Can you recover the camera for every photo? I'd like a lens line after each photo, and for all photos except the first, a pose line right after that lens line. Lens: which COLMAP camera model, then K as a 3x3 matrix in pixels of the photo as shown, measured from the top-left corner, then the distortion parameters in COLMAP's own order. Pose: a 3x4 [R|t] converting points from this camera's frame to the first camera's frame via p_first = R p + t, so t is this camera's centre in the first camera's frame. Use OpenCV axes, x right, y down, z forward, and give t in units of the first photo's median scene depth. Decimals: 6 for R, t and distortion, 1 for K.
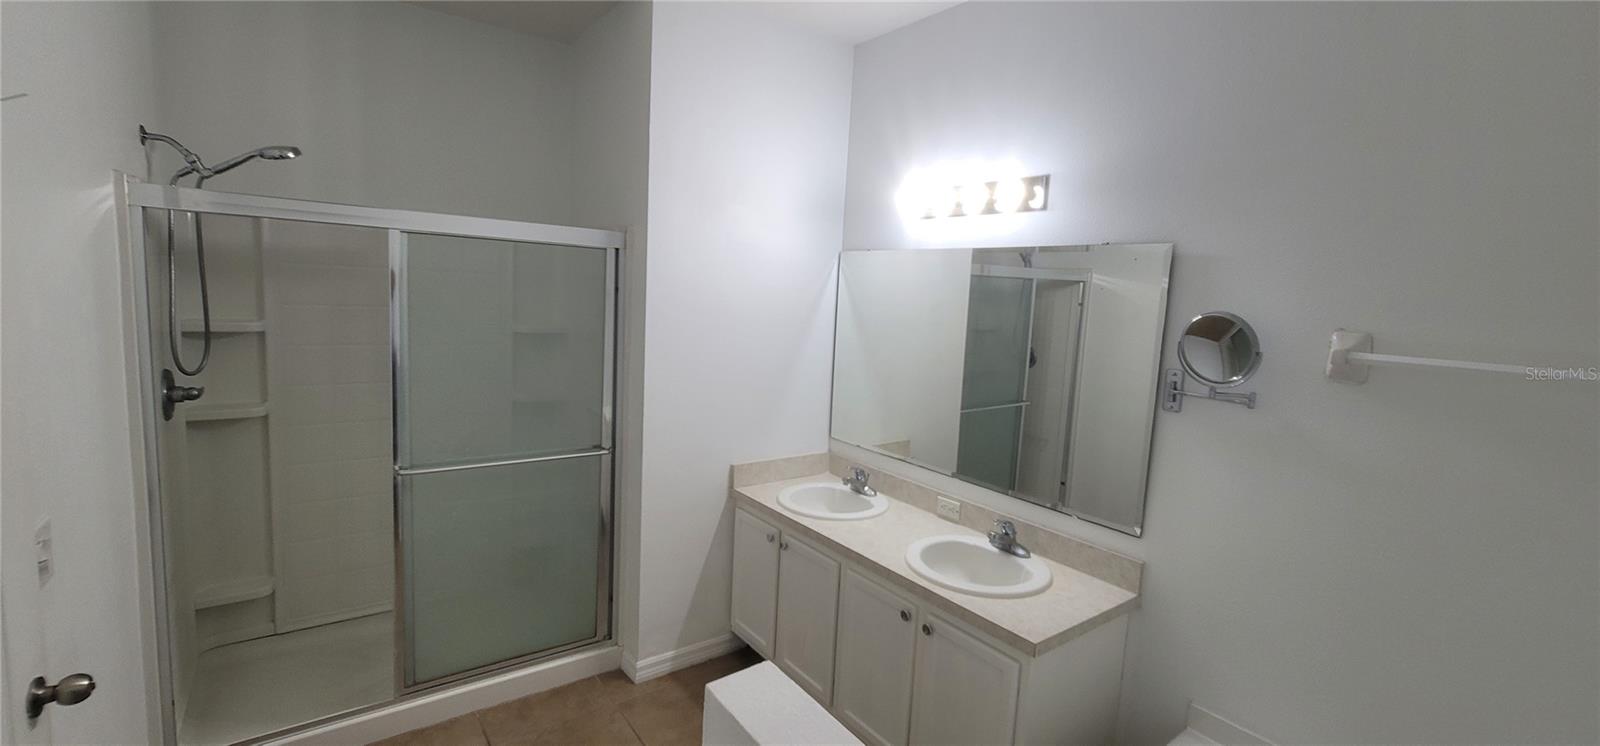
lens RADIAL K [[660.6, 0, 797.2], [0, 660.6, 366.5], [0, 0, 1]] dist [-0.008623, 0.004419]
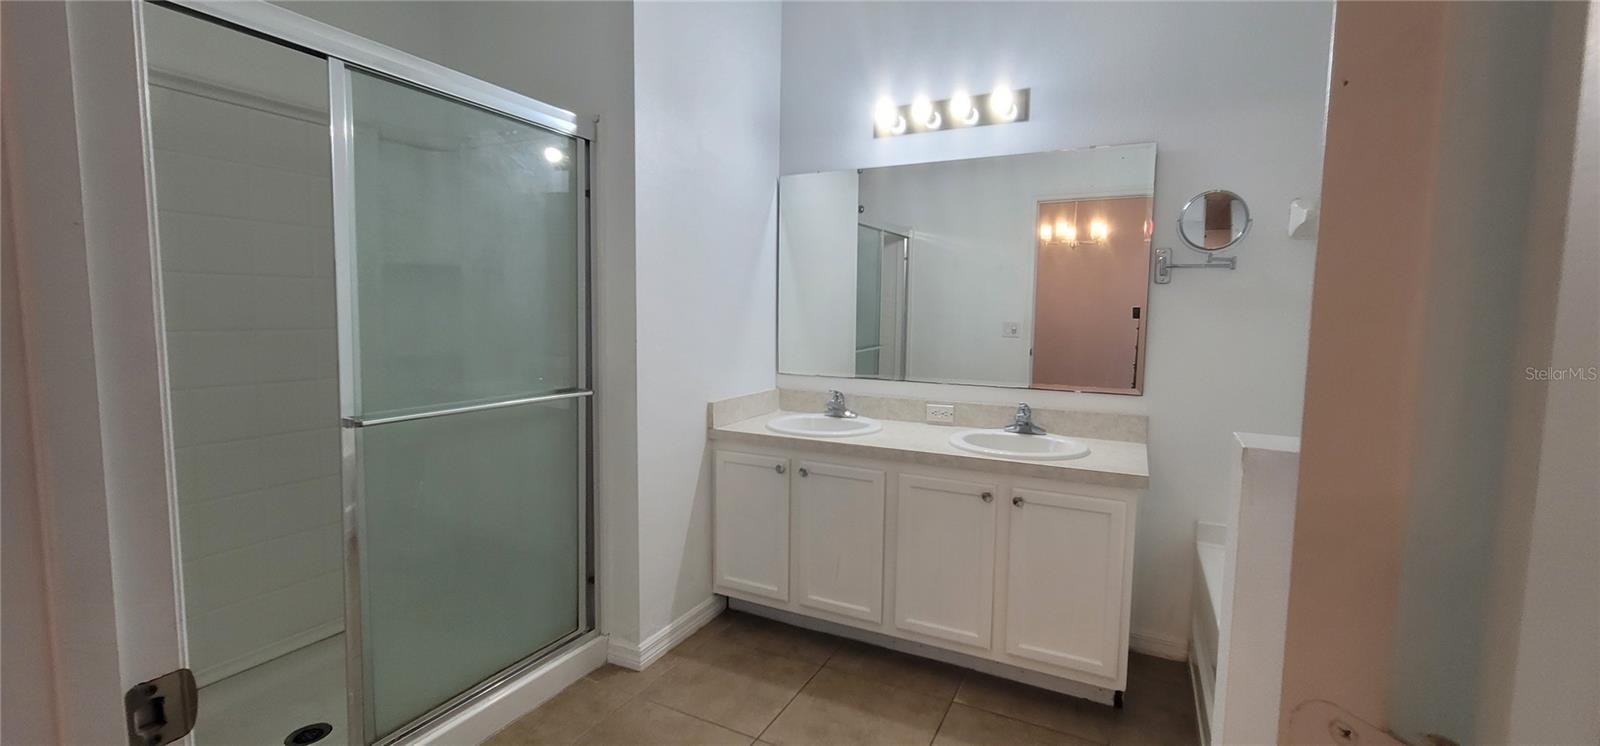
lens RADIAL K [[660.6, 0, 797.2], [0, 660.6, 366.5], [0, 0, 1]] dist [-0.008623, 0.004419]
pose [[0.895043, -0.076431, 0.439381, -0.400935], [0.082583, 0.996571, 0.005129, 0.111414], [-0.438266, 0.031695, 0.898286, 0.155767]]
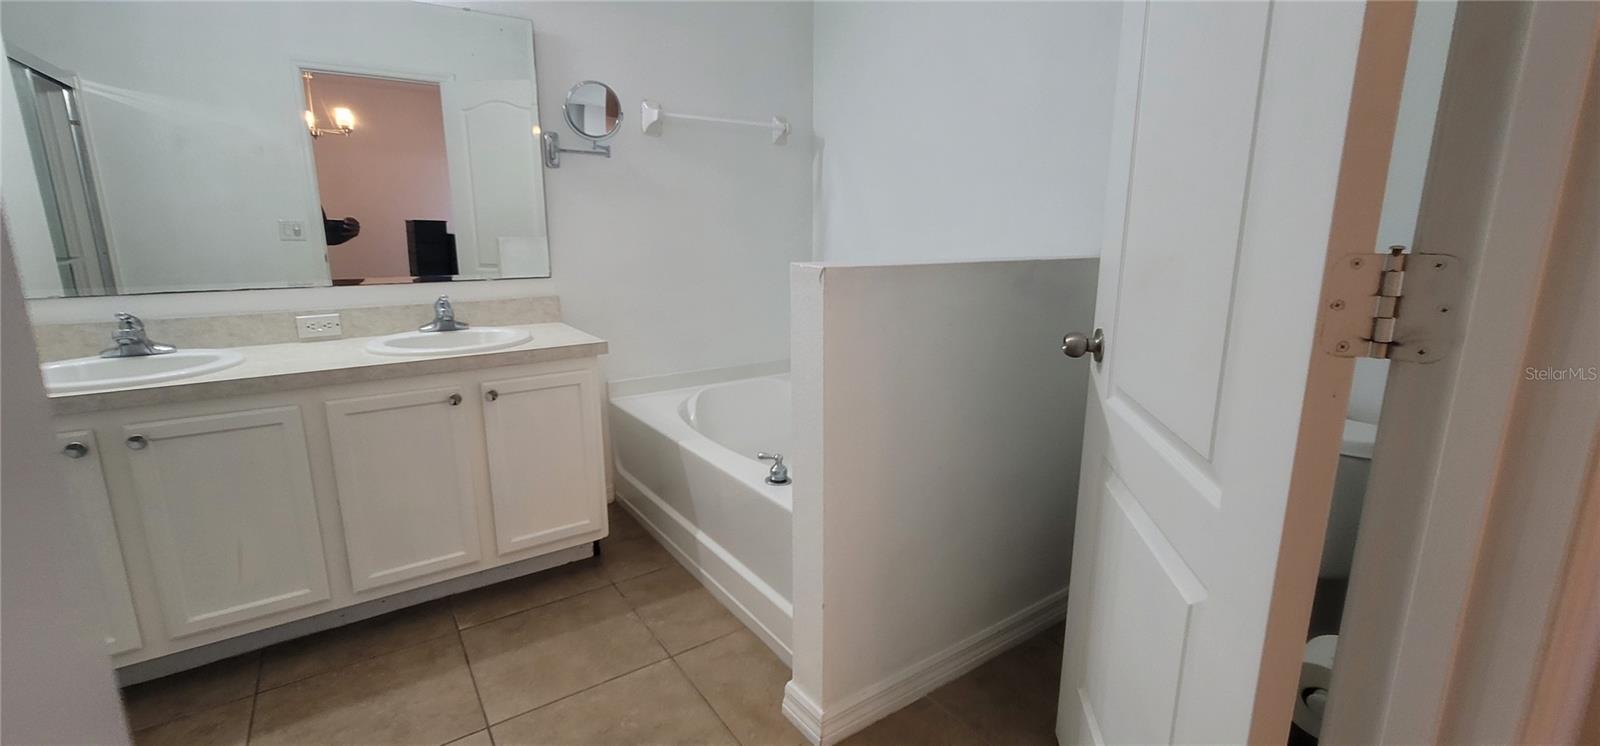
lens RADIAL K [[660.6, 0, 797.2], [0, 660.6, 366.5], [0, 0, 1]] dist [-0.008623, 0.004419]
pose [[0.030389, -0.254562, 0.966579, -0.516655], [0.115178, 0.961476, 0.249596, 0.122408], [-0.992880, 0.103743, 0.058538, 0.358747]]
